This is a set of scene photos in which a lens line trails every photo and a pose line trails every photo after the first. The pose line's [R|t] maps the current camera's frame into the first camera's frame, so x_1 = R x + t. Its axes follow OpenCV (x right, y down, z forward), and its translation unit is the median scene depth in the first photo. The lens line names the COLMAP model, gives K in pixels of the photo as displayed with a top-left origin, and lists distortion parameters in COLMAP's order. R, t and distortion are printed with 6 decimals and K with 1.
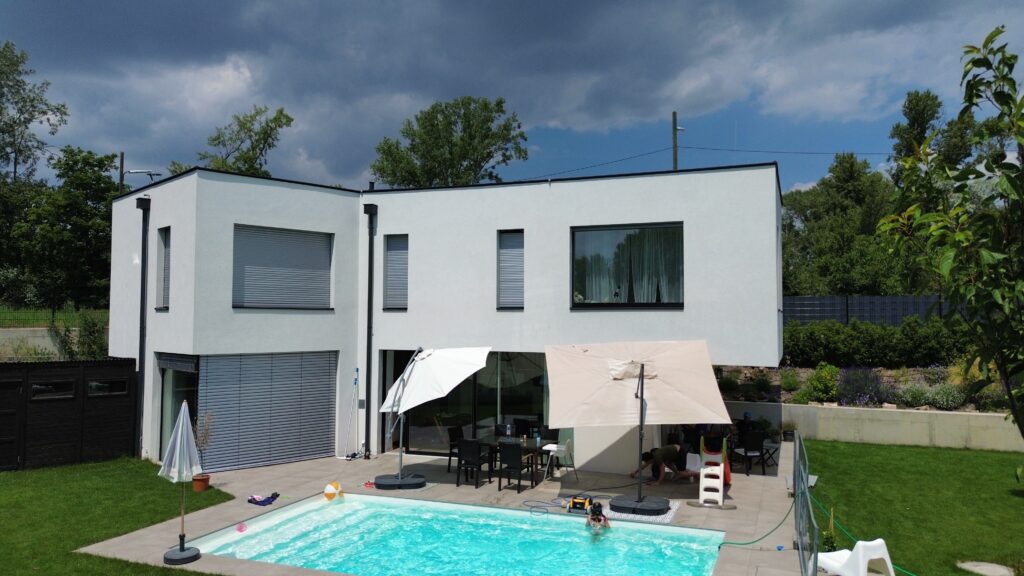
lens RADIAL K [[725.5, 0, 512.0], [0, 725.5, 288.0], [0, 0, 1]] dist [-0.071125, -0.000183]
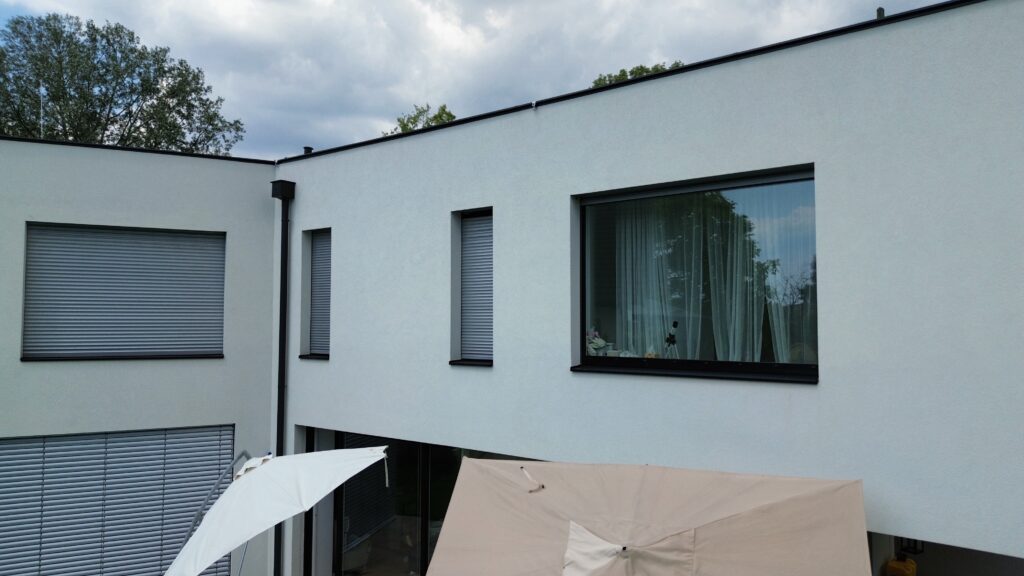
lens RADIAL K [[693.7, 0, 512.0], [0, 693.7, 288.0], [0, 0, 1]] dist [0.000766, 0.000284]
pose [[0.938480, -0.017146, -0.344907, 0.188143], [0.015495, 0.999851, -0.007543, -0.019792], [0.344985, 0.001734, 0.938607, 0.538677]]
